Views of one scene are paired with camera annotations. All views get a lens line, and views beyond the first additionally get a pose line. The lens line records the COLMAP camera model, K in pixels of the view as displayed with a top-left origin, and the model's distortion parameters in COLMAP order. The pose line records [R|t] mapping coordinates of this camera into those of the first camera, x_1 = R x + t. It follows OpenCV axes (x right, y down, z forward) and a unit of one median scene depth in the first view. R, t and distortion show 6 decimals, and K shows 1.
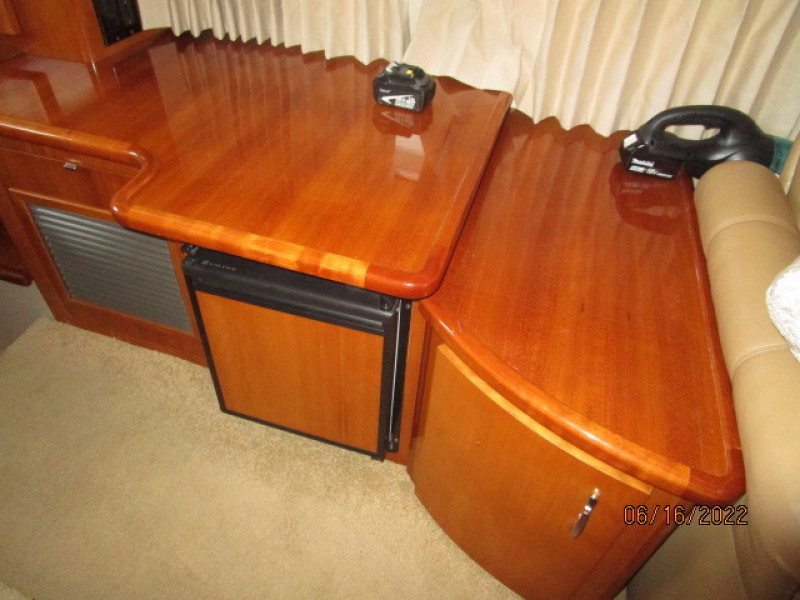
lens RADIAL K [[565.9, 0, 400.0], [0, 565.9, 300.0], [0, 0, 1]] dist [-0.031600, 0.009717]
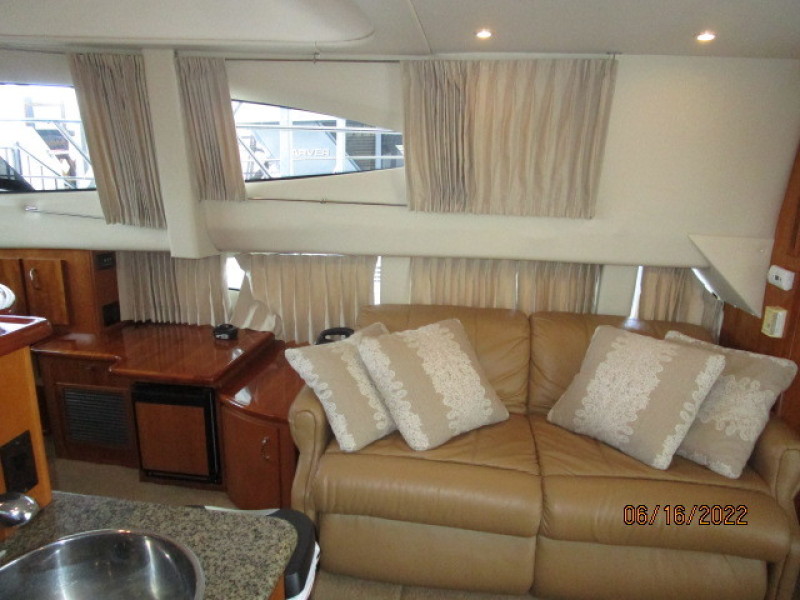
lens RADIAL K [[565.9, 0, 400.0], [0, 565.9, 300.0], [0, 0, 1]] dist [-0.031600, 0.009717]
pose [[0.990144, -0.066601, 0.123208, 0.436692], [0.118157, 0.869541, -0.479517, 0.740433], [-0.075198, 0.489349, 0.868840, -1.233203]]
